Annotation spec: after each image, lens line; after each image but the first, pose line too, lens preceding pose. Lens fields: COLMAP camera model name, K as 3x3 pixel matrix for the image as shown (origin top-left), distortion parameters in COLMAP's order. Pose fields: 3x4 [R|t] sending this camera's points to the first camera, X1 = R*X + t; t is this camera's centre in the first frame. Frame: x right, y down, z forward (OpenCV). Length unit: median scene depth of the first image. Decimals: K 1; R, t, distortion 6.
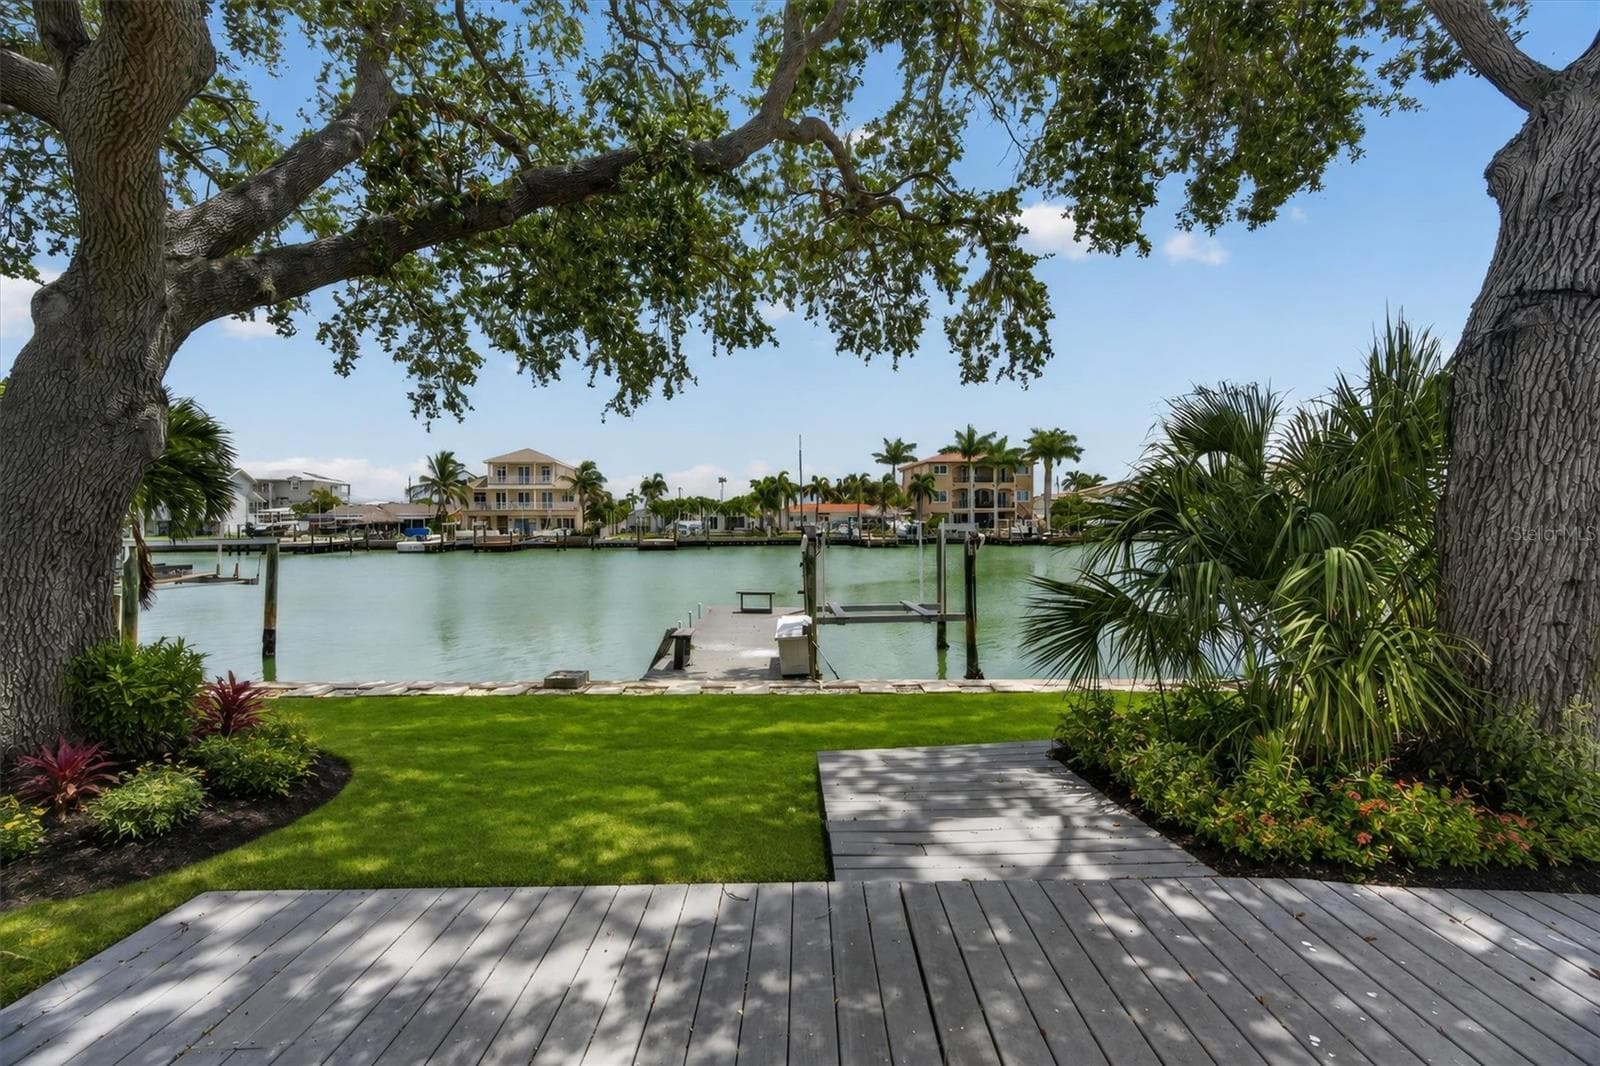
lens RADIAL K [[720.3, 0, 805.4], [0, 720.3, 525.2], [0, 0, 1]] dist [0.000724, 0.002104]
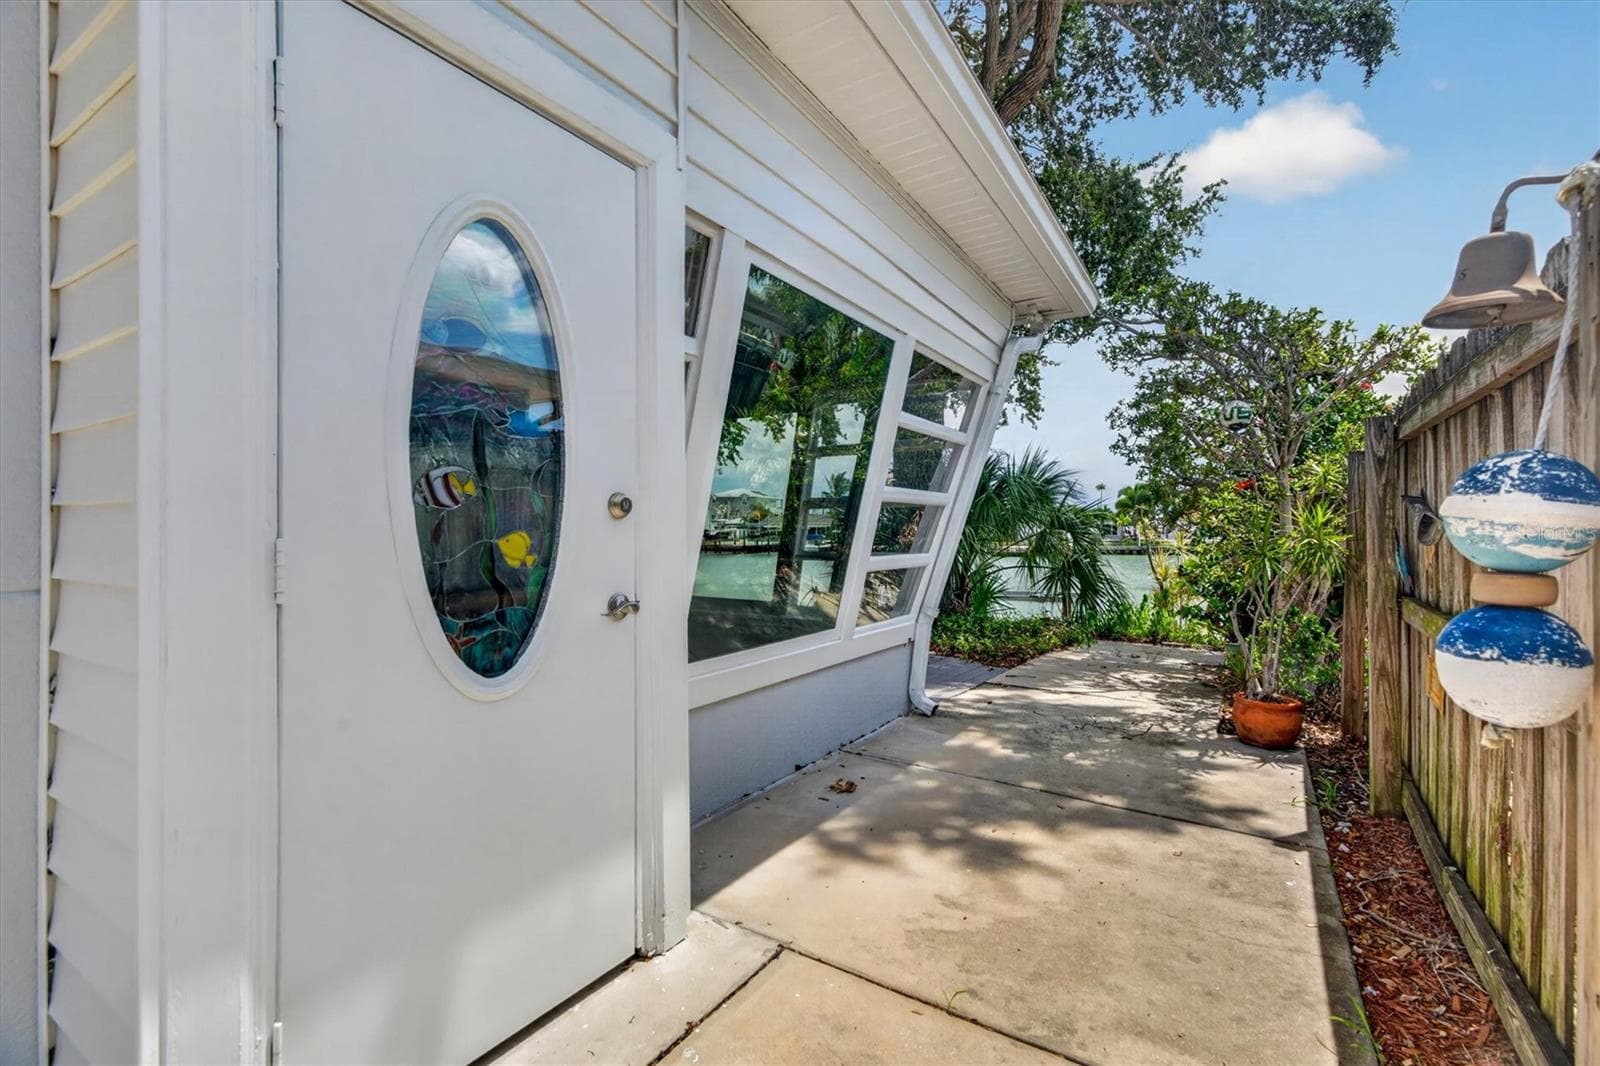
lens RADIAL K [[720.3, 0, 797.7], [0, 720.3, 541.0], [0, 0, 1]] dist [0.000724, 0.002104]
pose [[0.844404, -0.003023, -0.535698, 0.601797], [0.010725, 0.999879, 0.011262, 0.017511], [0.535599, -0.015255, 0.844335, -0.399475]]
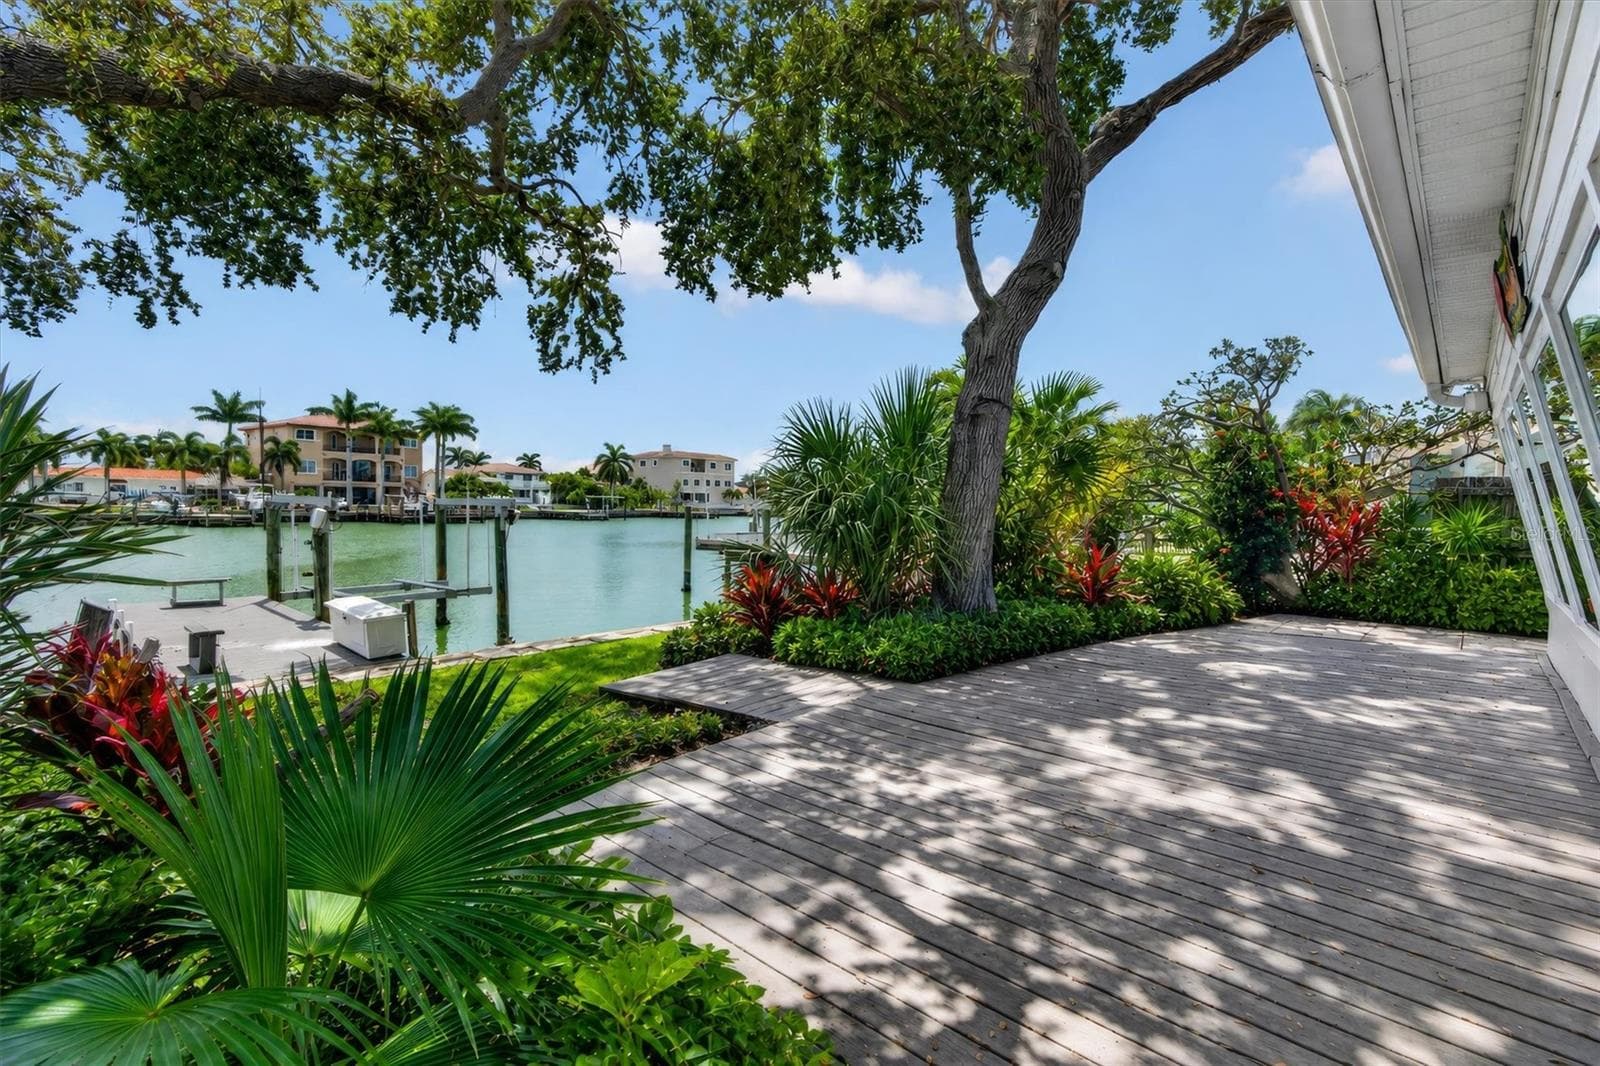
lens RADIAL K [[720.3, 0, 791.3], [0, 720.3, 528.1], [0, 0, 1]] dist [0.000724, 0.002104]
pose [[0.678353, -0.013972, 0.734603, -0.291819], [-0.011475, 0.999496, 0.029606, 0.006122], [-0.734646, -0.028513, 0.677851, -0.019793]]
